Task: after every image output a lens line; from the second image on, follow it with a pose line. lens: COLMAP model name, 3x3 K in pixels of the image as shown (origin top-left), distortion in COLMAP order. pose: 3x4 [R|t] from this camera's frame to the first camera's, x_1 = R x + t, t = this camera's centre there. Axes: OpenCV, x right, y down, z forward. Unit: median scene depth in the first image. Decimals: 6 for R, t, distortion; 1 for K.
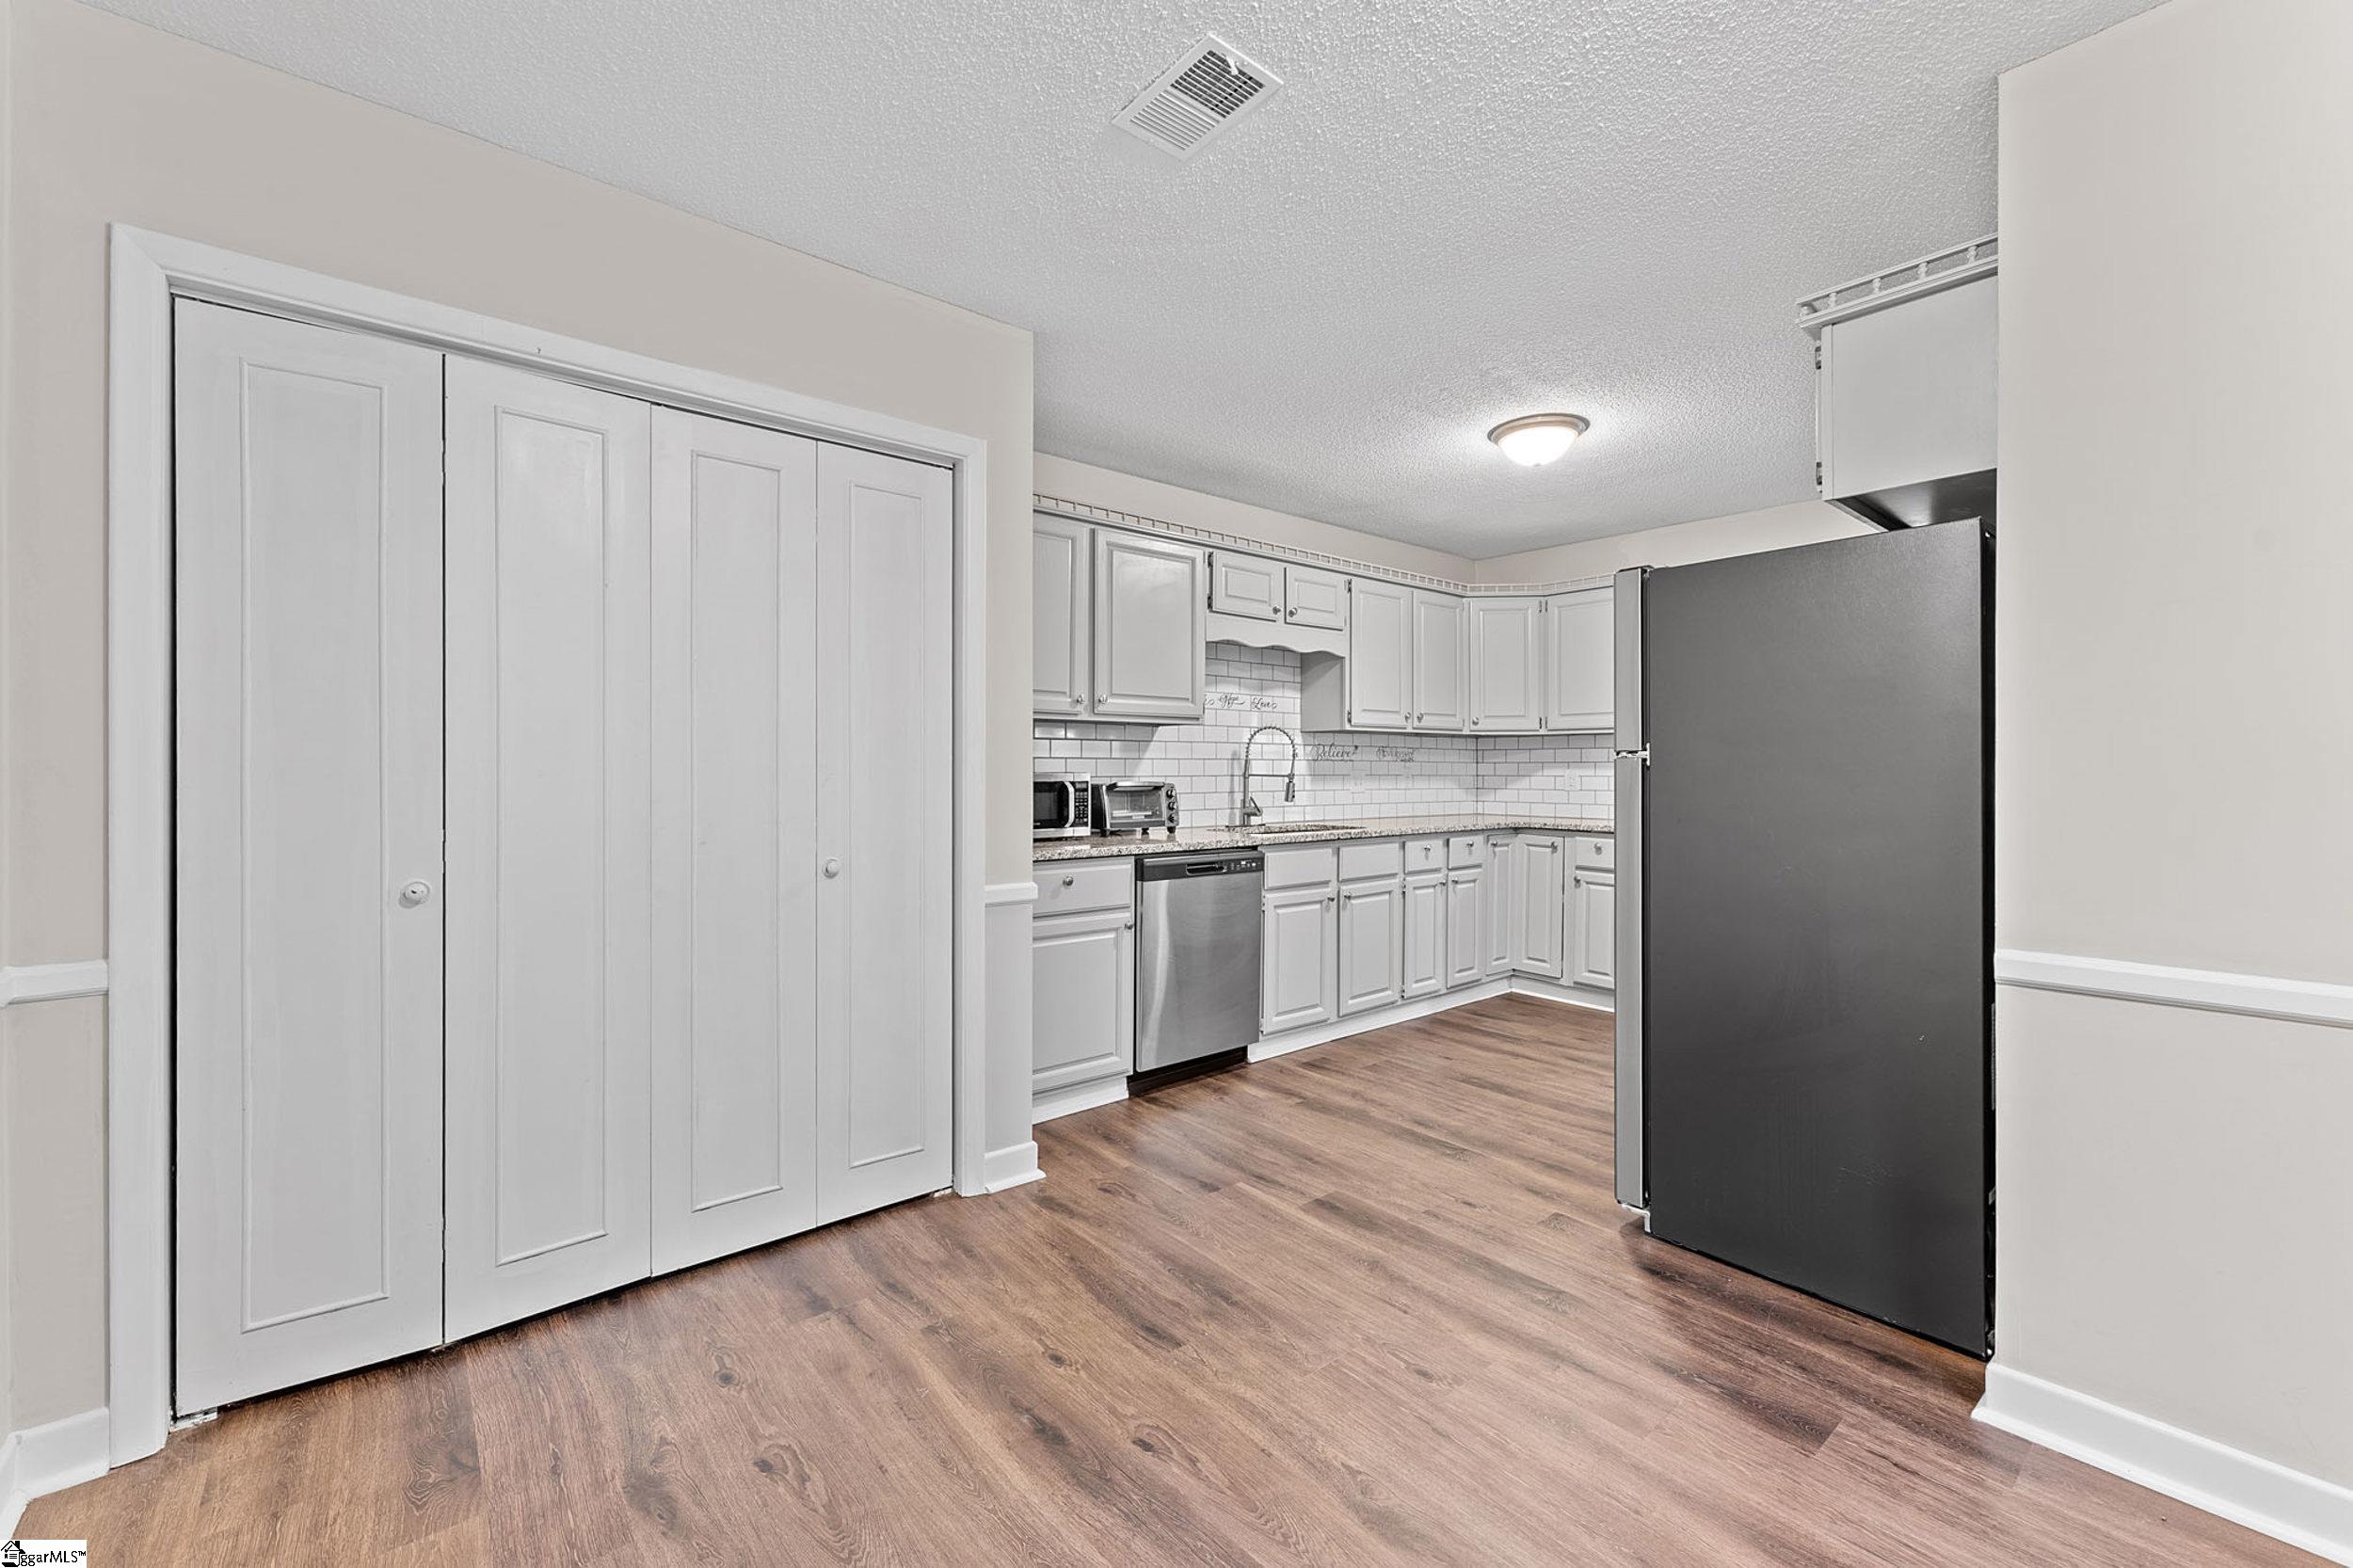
lens RADIAL K [[956.2, 0, 1170.1], [0, 956.2, 768.2], [0, 0, 1]] dist [0.004107, -0.000581]
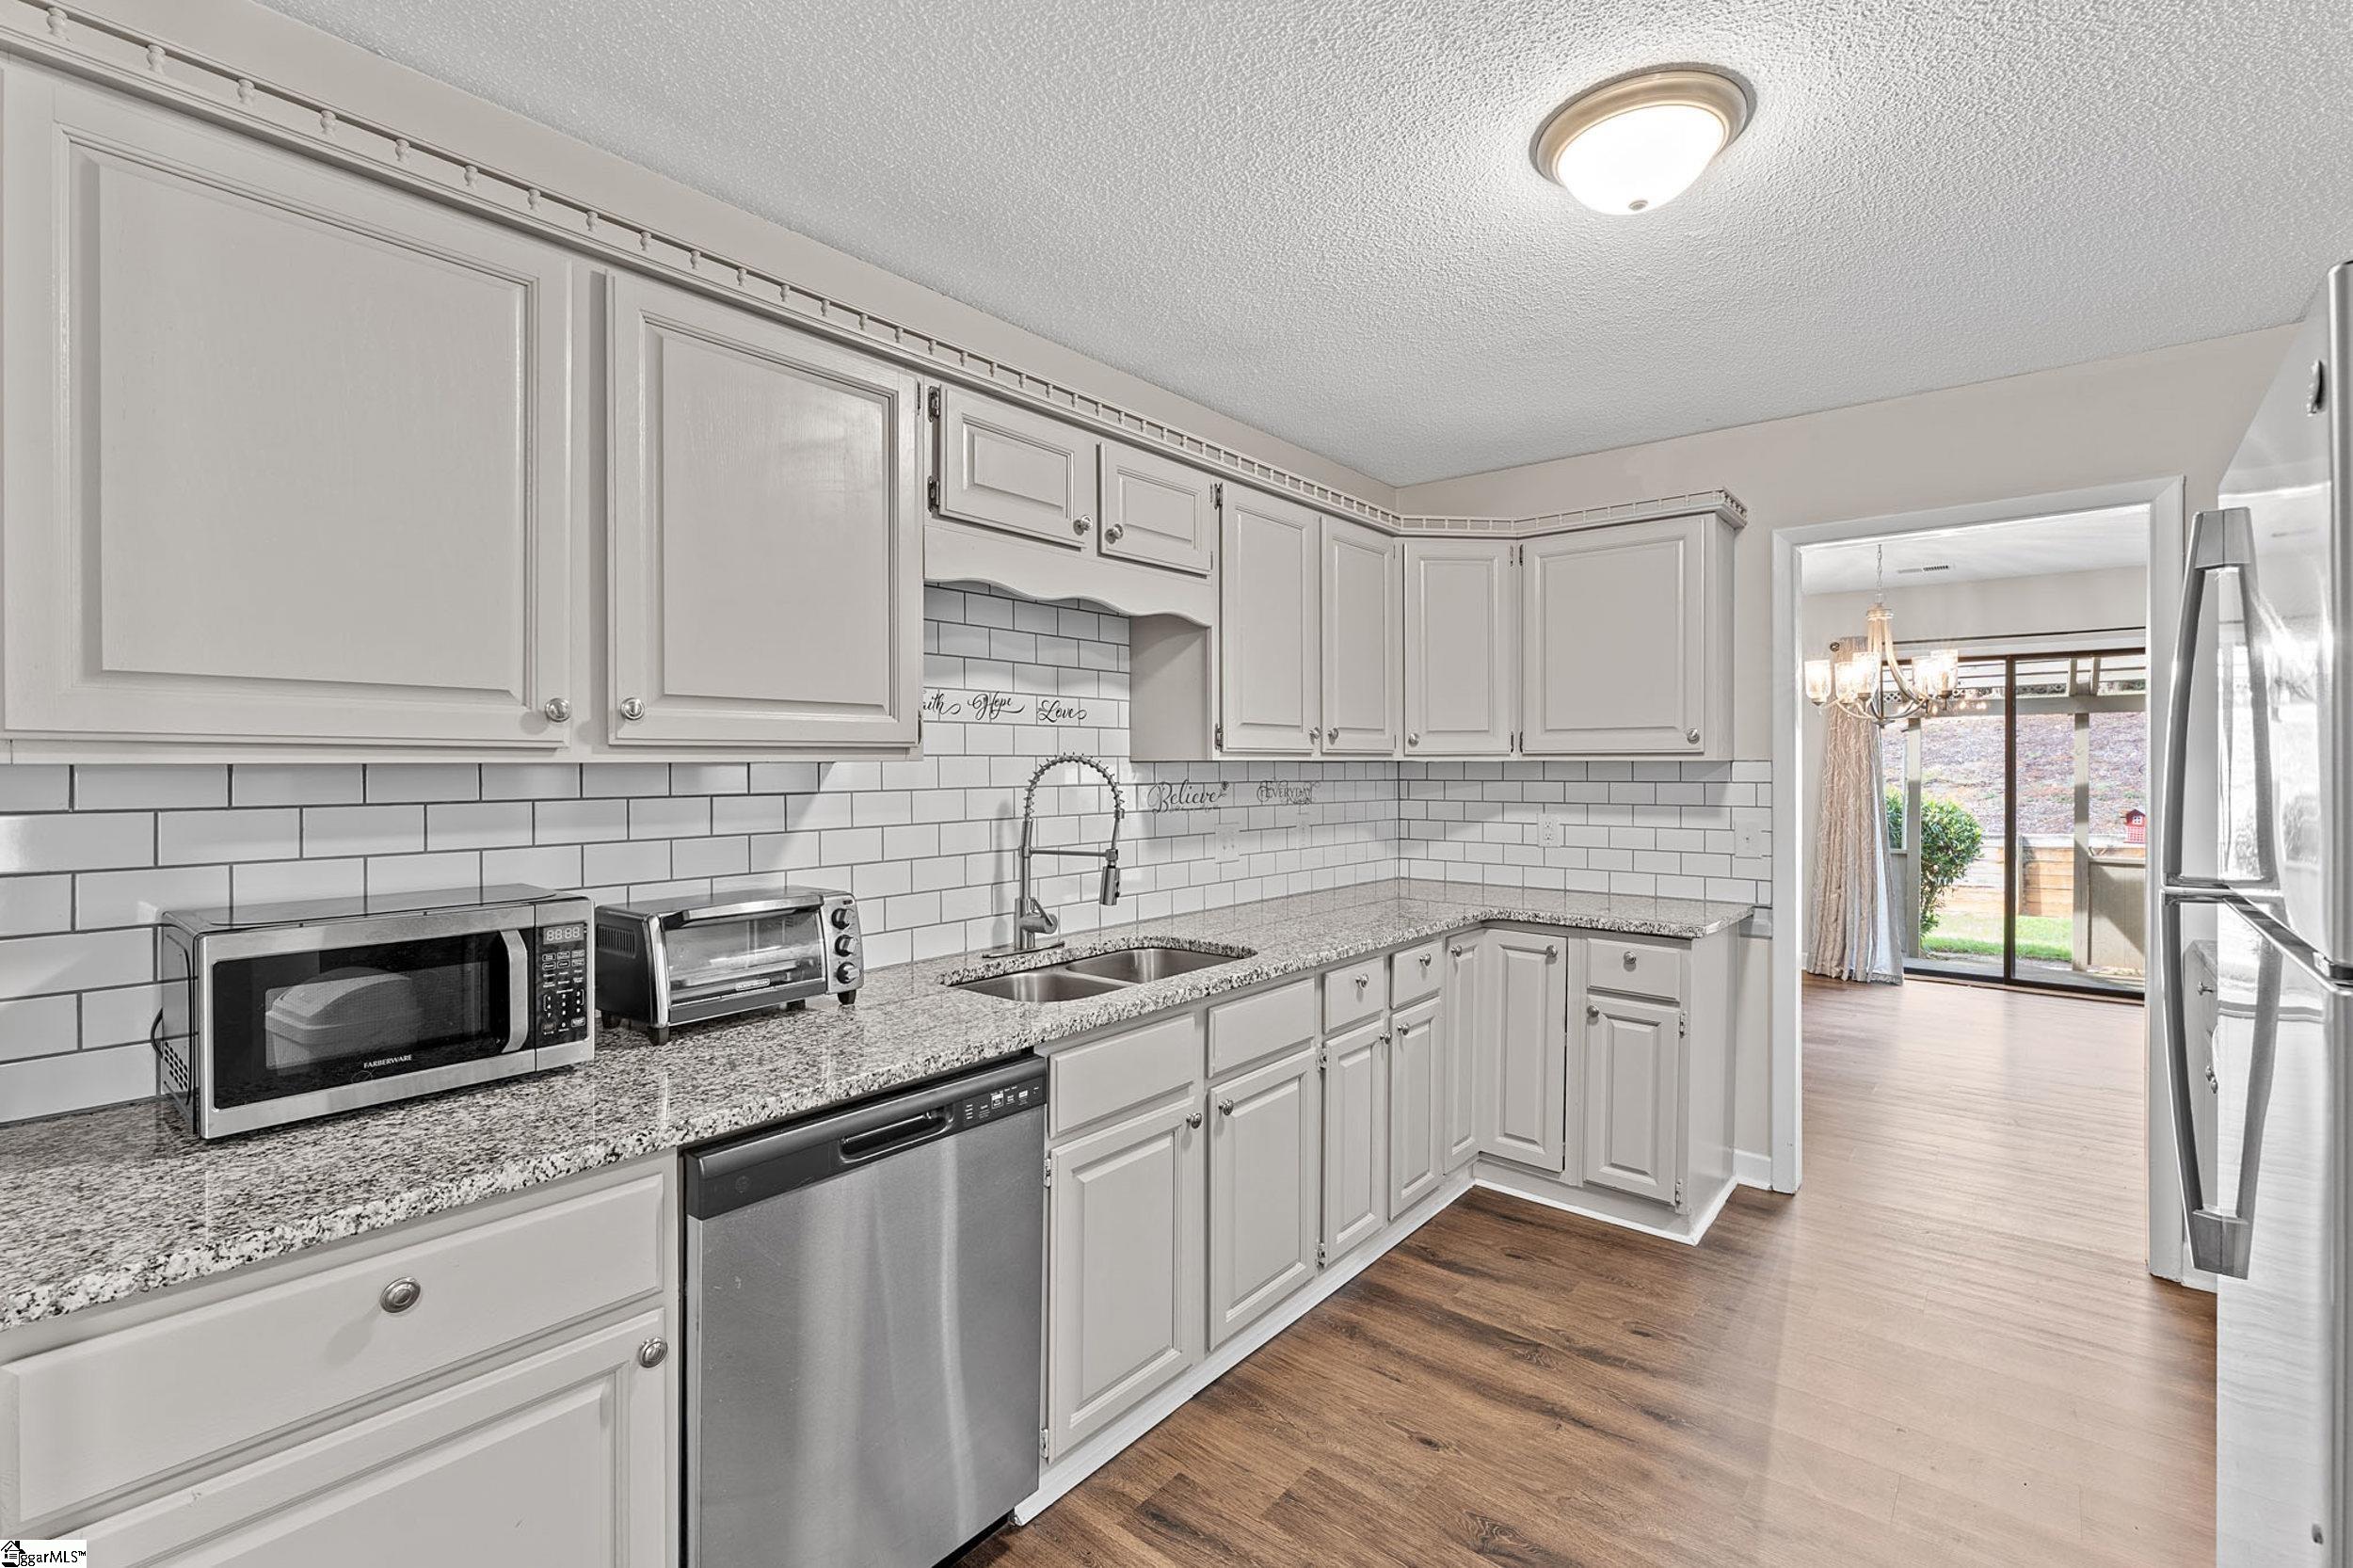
lens RADIAL K [[1035.7, 0, 1170.9], [0, 1035.7, 772.9], [0, 0, 1]] dist [0.002595, -0.000745]
pose [[0.984744, -0.003676, 0.173971, 0.074209], [0.002030, 0.999951, 0.009642, -0.049710], [-0.173998, -0.009142, 0.984704, 0.541699]]
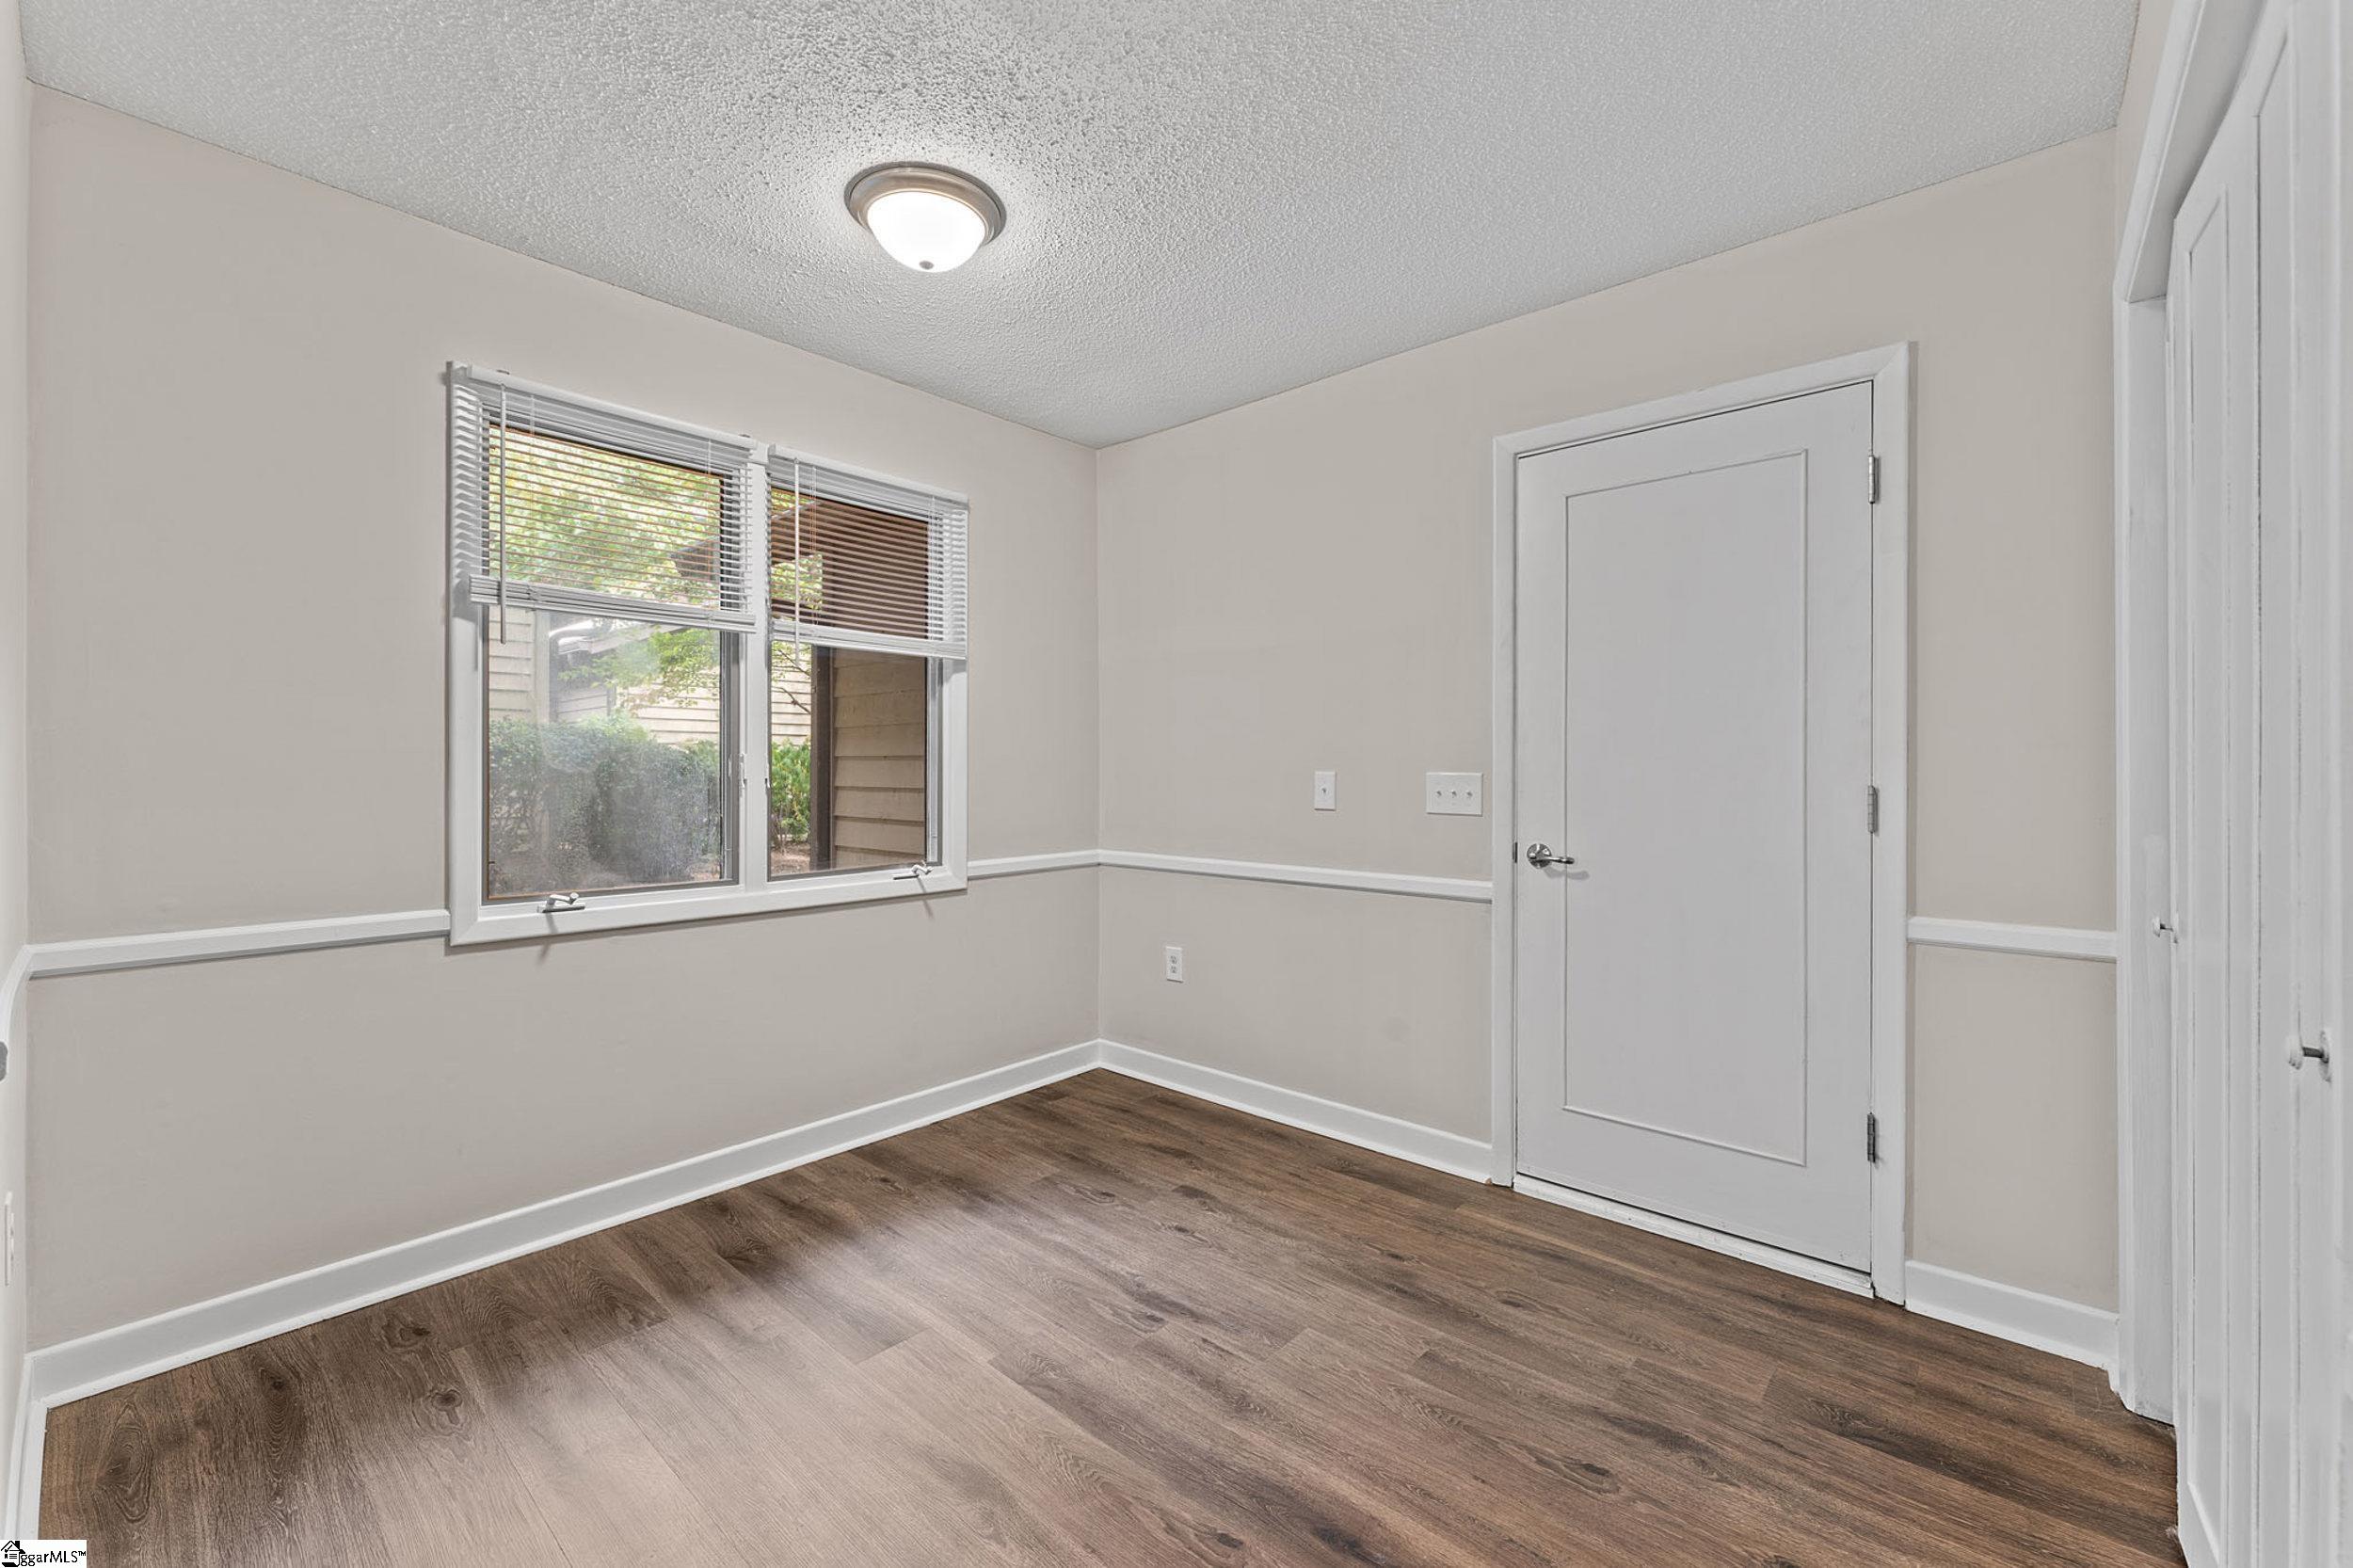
lens RADIAL K [[956.2, 0, 1168.9], [0, 956.2, 770.8], [0, 0, 1]] dist [0.004107, -0.000581]
pose [[-0.989375, -0.003968, -0.145330, 0.072462], [-0.003542, 0.999989, -0.003193, 0.003361], [0.145341, -0.002645, -0.989378, 0.861227]]
